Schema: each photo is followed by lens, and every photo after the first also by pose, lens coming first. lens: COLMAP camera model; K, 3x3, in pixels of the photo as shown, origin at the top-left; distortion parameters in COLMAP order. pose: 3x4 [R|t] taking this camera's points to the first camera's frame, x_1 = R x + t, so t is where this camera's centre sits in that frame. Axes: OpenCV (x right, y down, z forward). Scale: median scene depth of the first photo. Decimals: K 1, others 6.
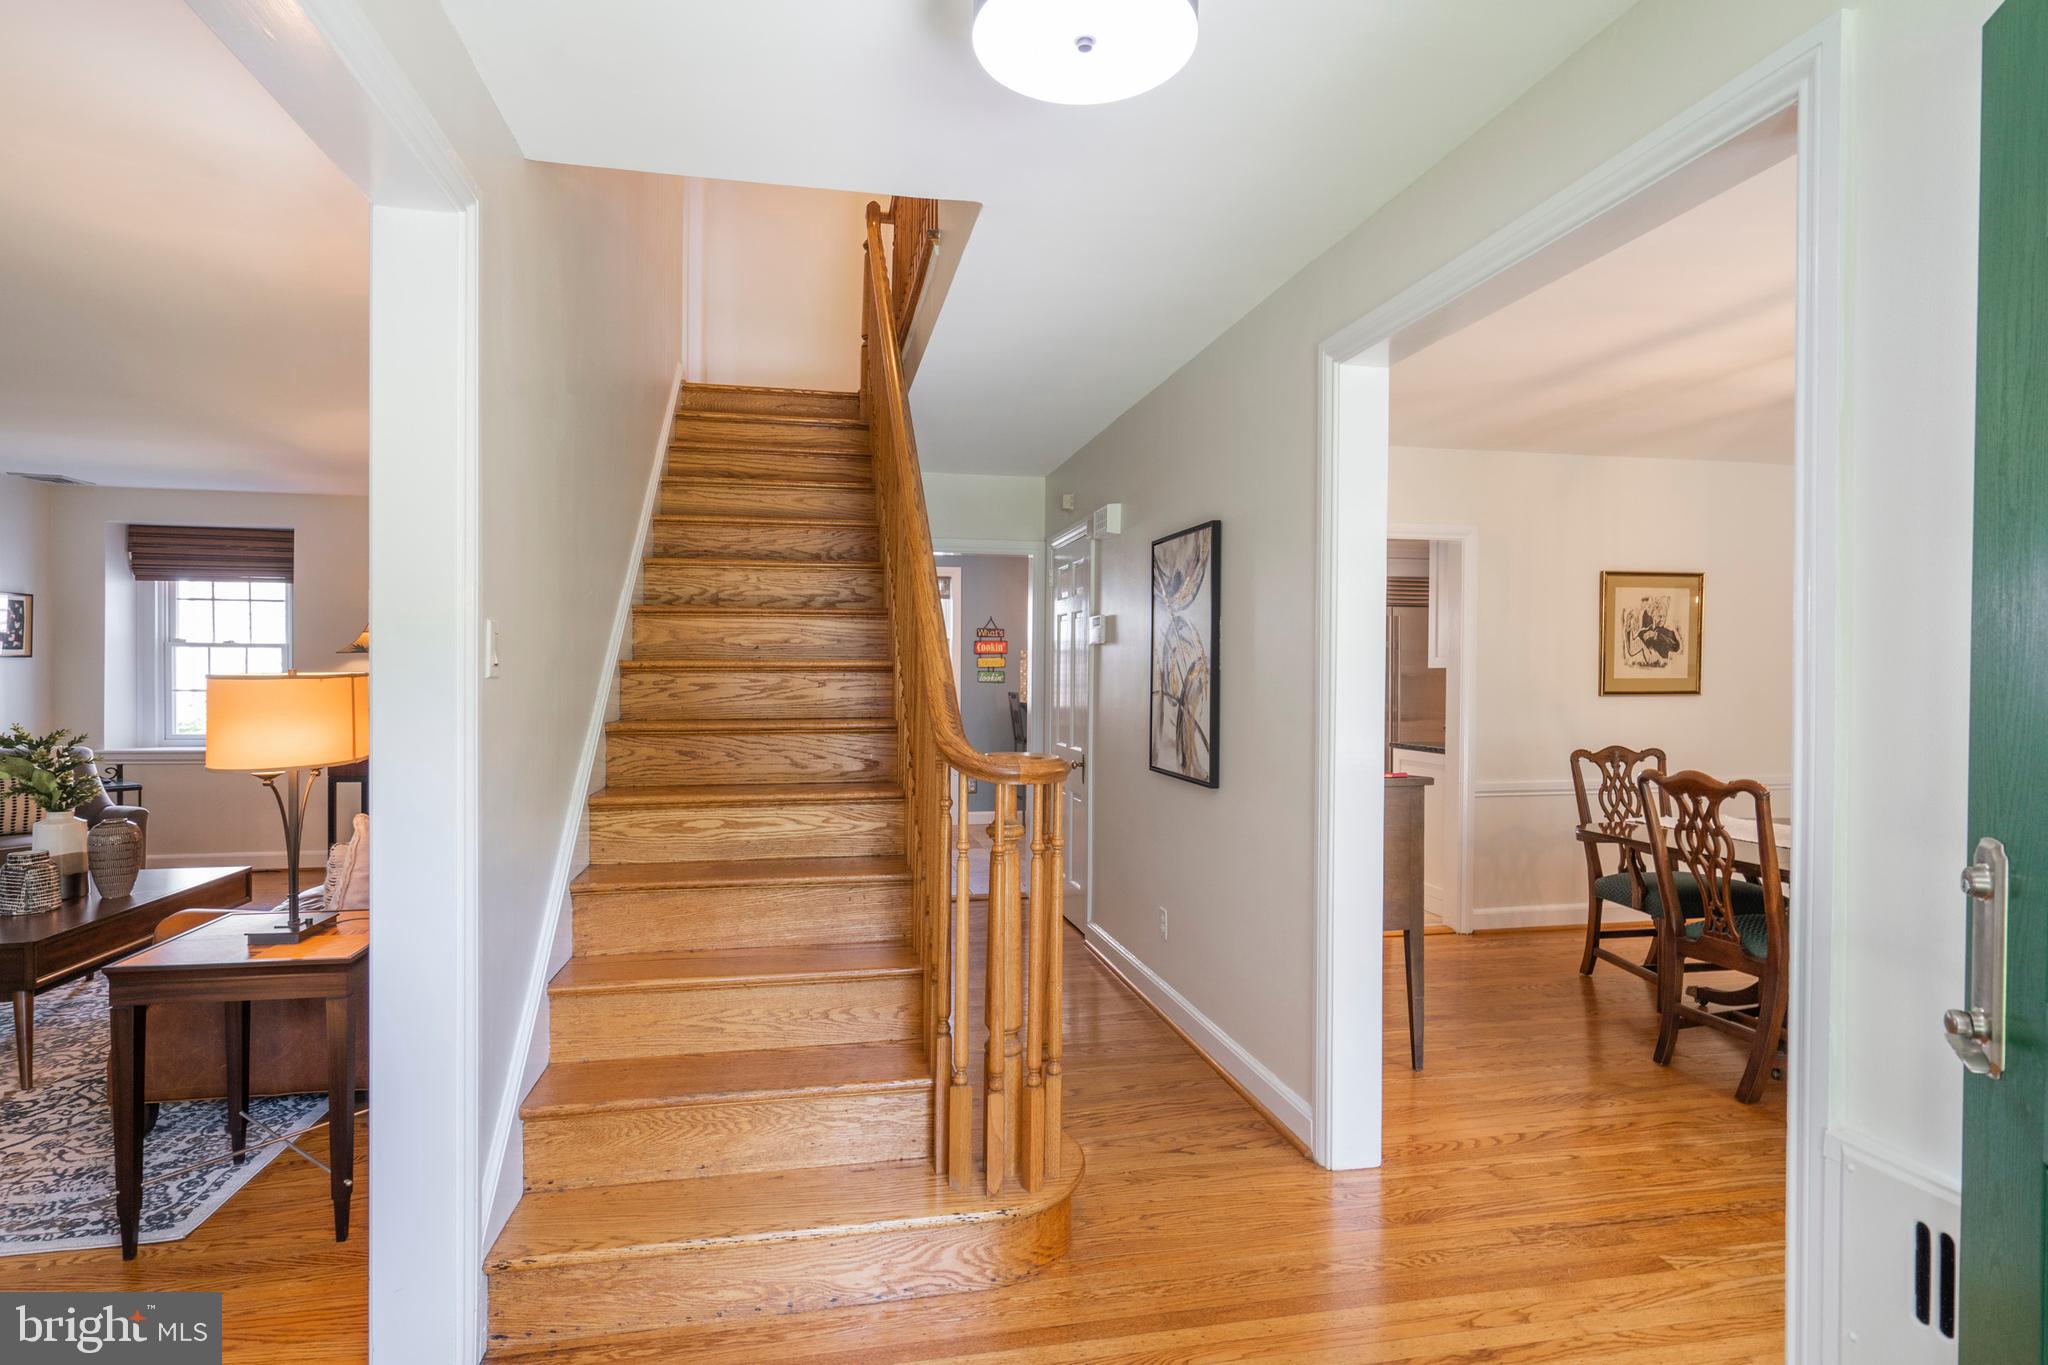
lens RADIAL K [[1001.1, 0, 980.4], [0, 1001.1, 685.2], [0, 0, 1]] dist [-0.003001, 0.000816]
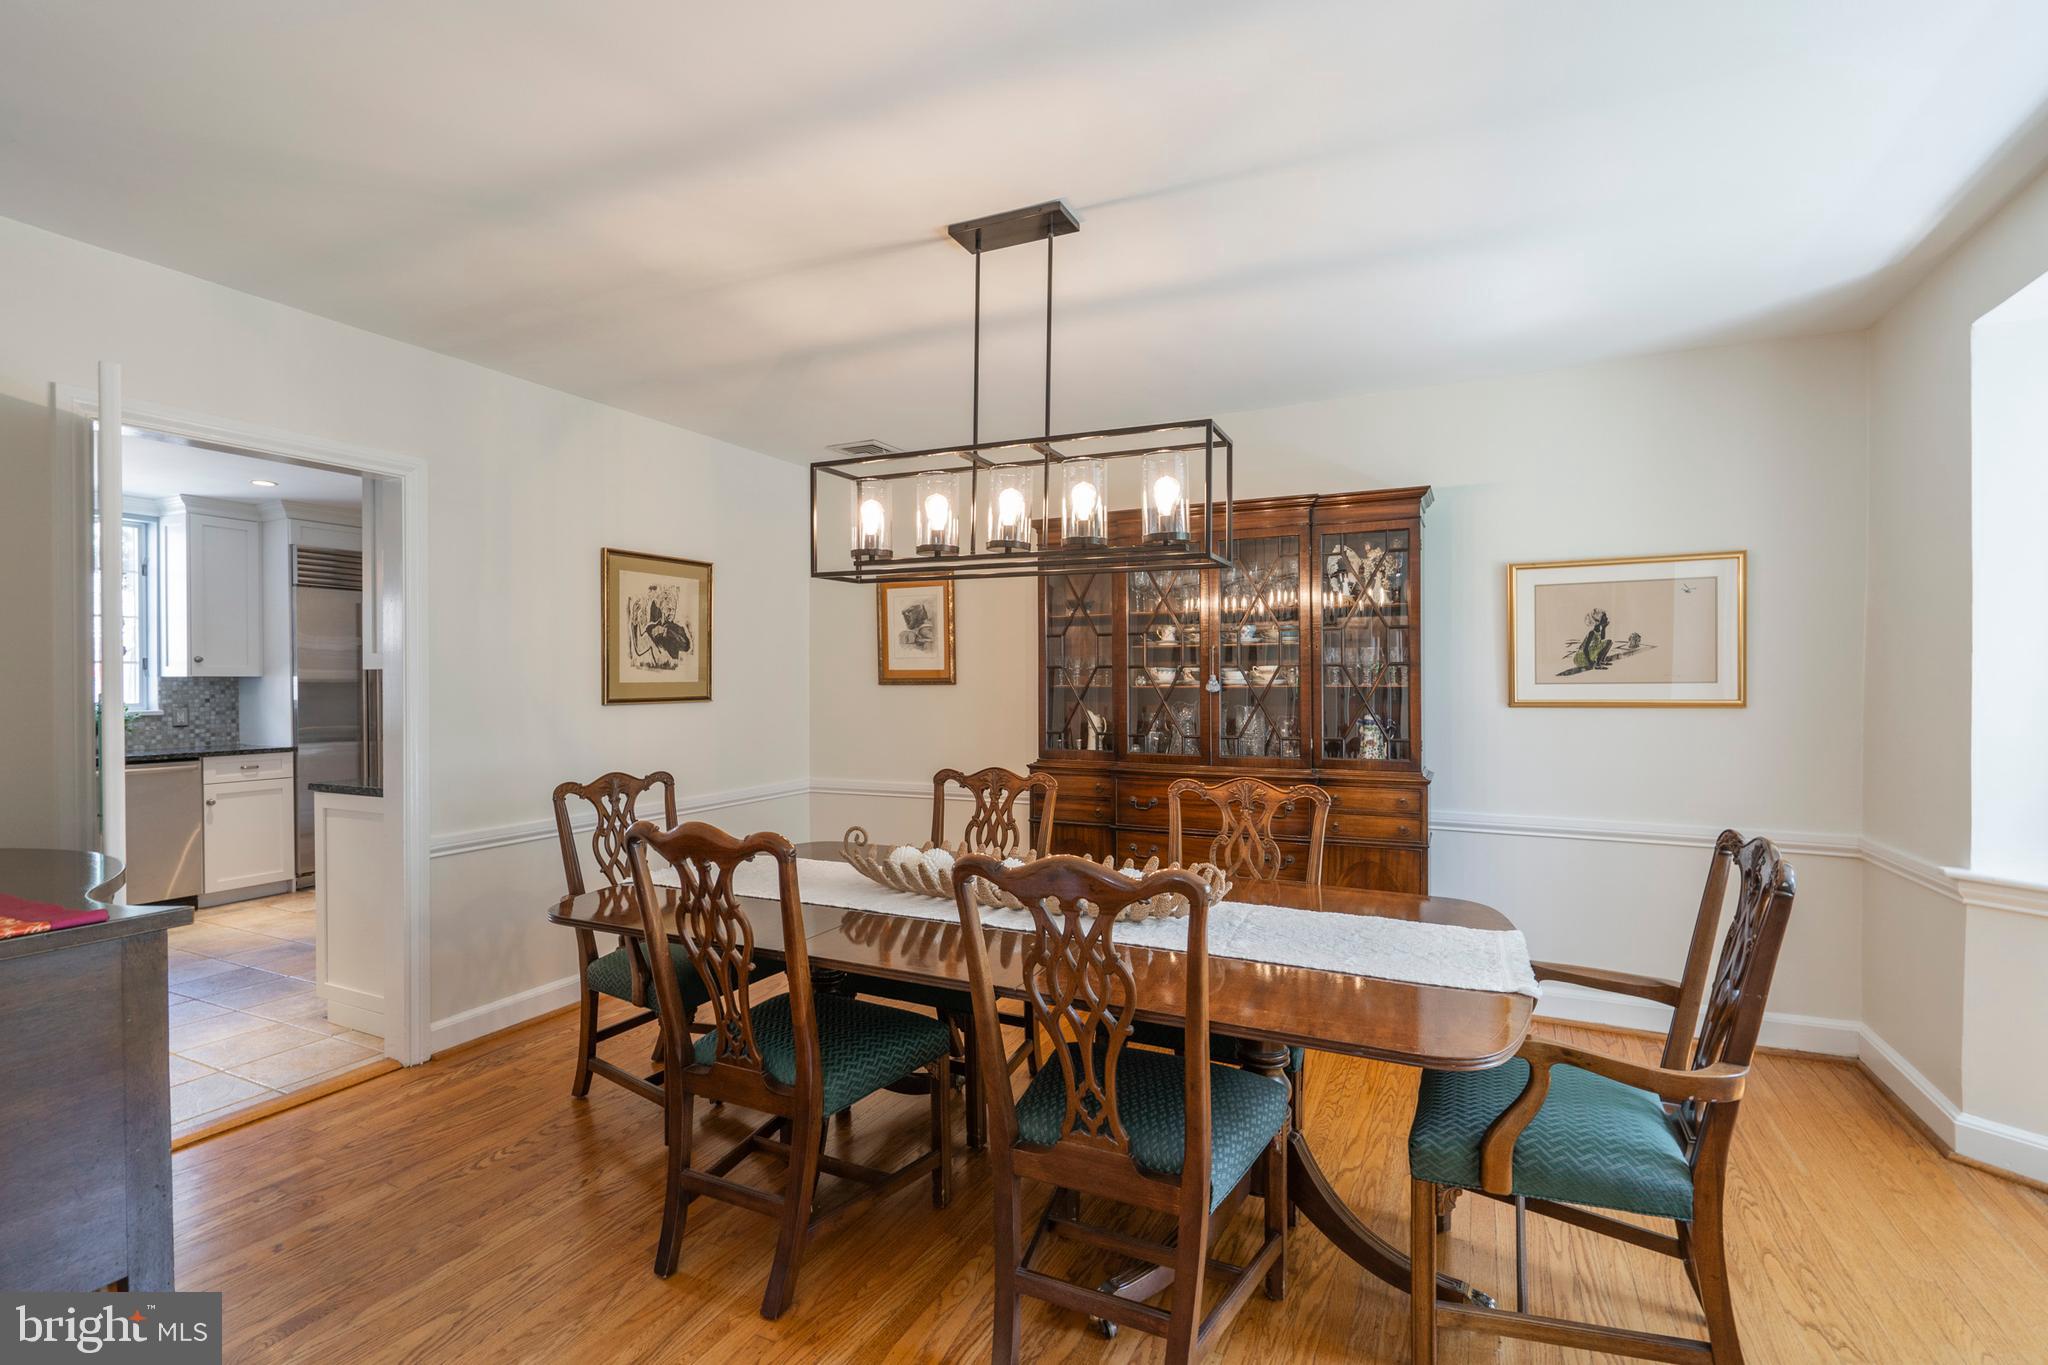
lens RADIAL K [[943.2, 0, 1024.0], [0, 943.2, 685.6], [0, 0, 1]] dist [-0.014252, 0.000666]
pose [[0.589935, -0.010866, 0.807378, 0.250033], [0.015558, 0.999877, 0.002089, -0.001333], [-0.807301, 0.011329, 0.590031, 0.338354]]
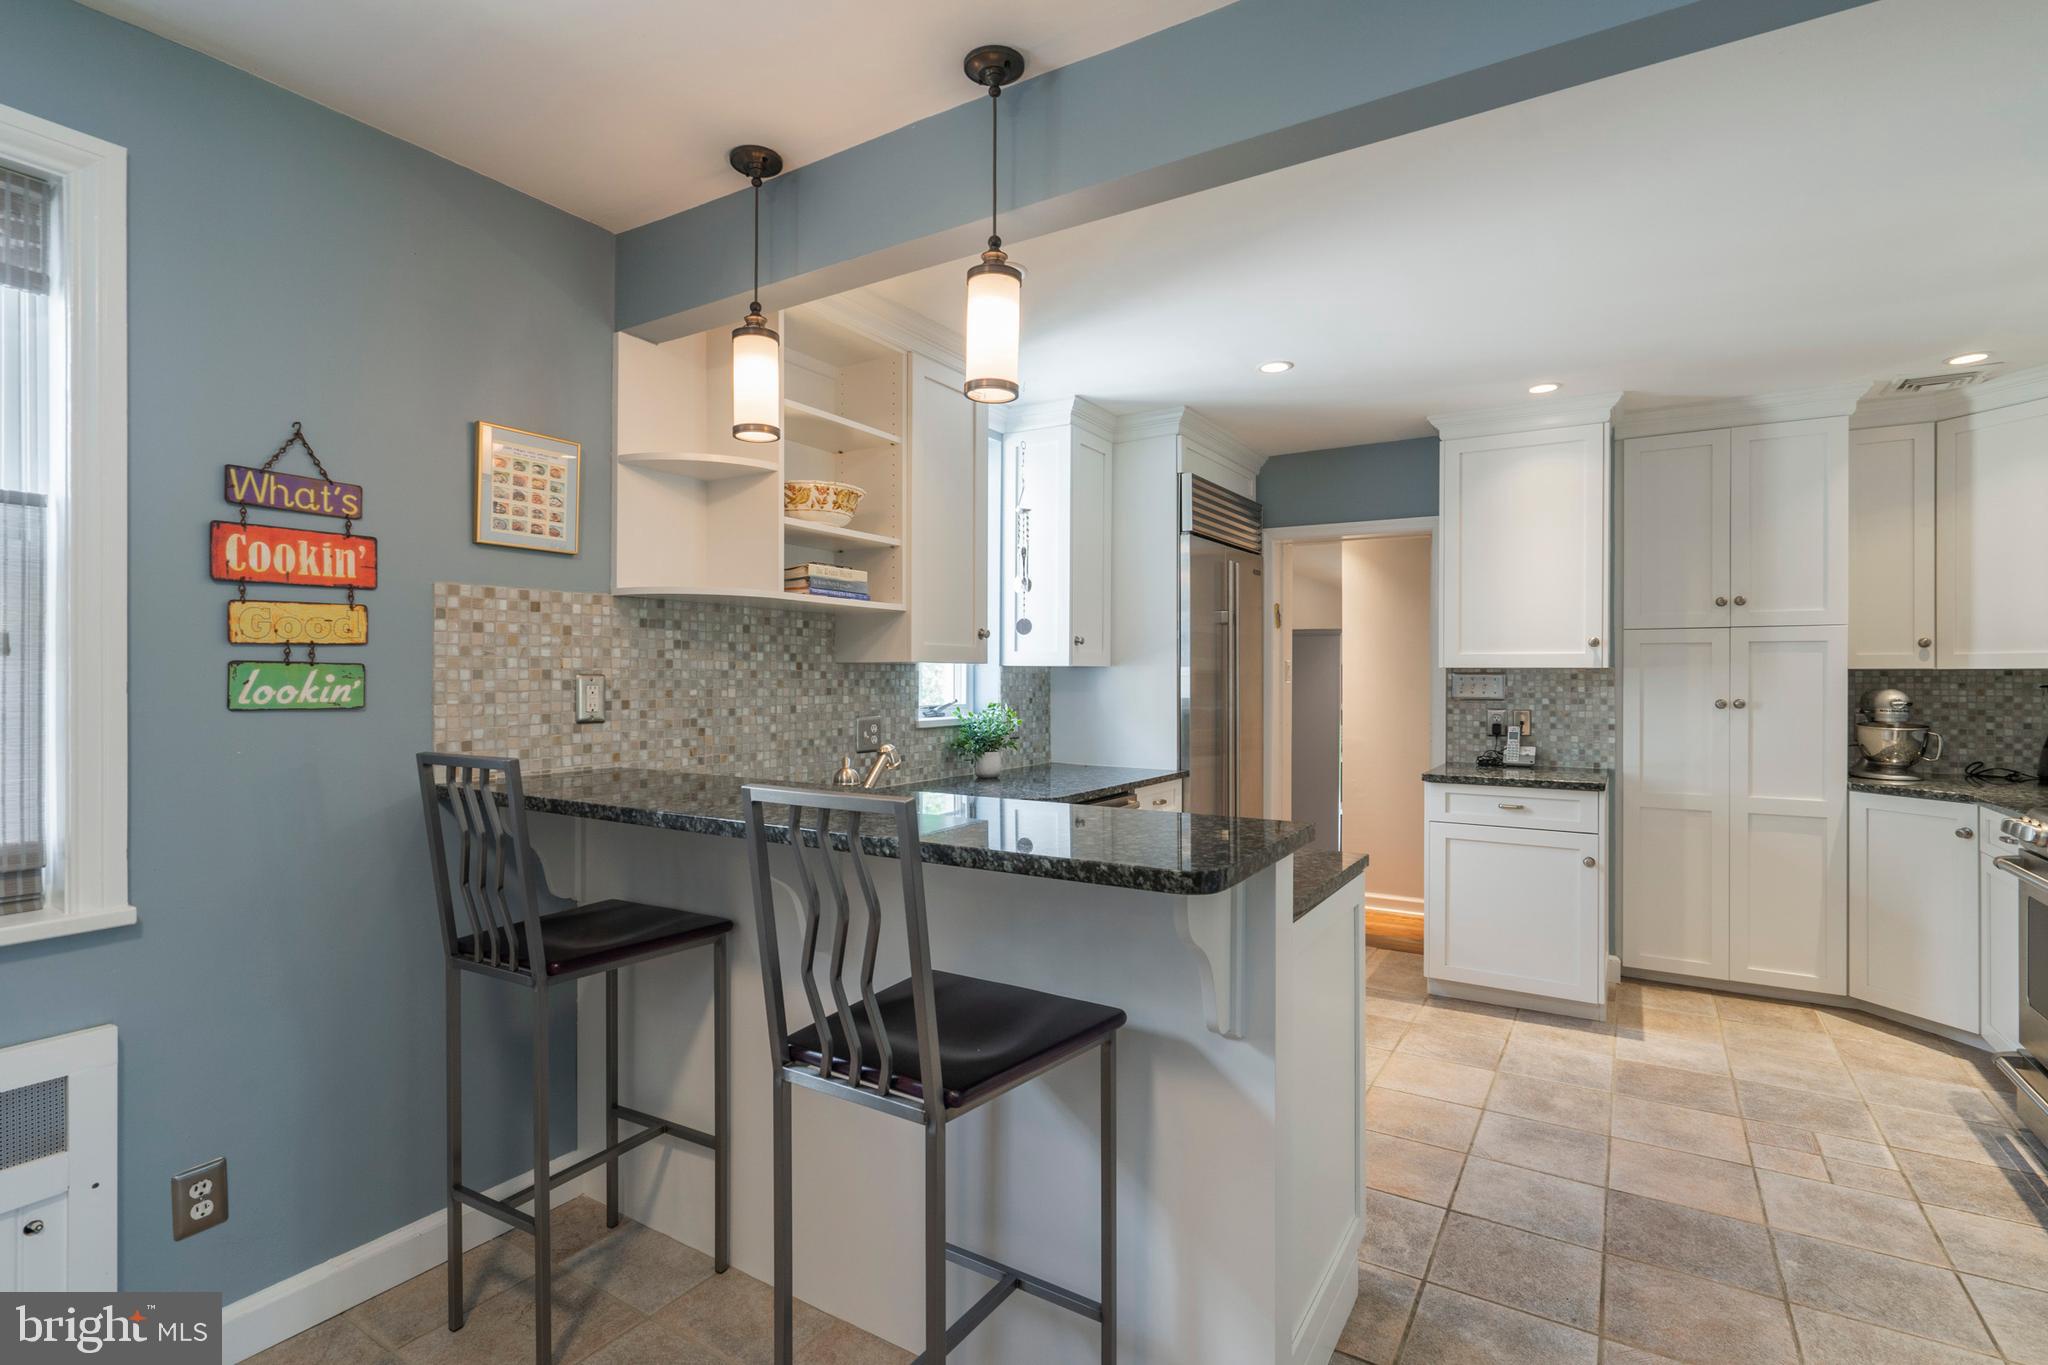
lens RADIAL K [[943.2, 0, 1027.6], [0, 943.2, 674.5], [0, 0, 1]] dist [-0.014252, 0.000666]
pose [[0.677932, -0.001478, 0.735123, -0.067720], [0.004610, 0.999987, -0.002241, -0.019672], [-0.735110, 0.004909, 0.677930, 1.479083]]
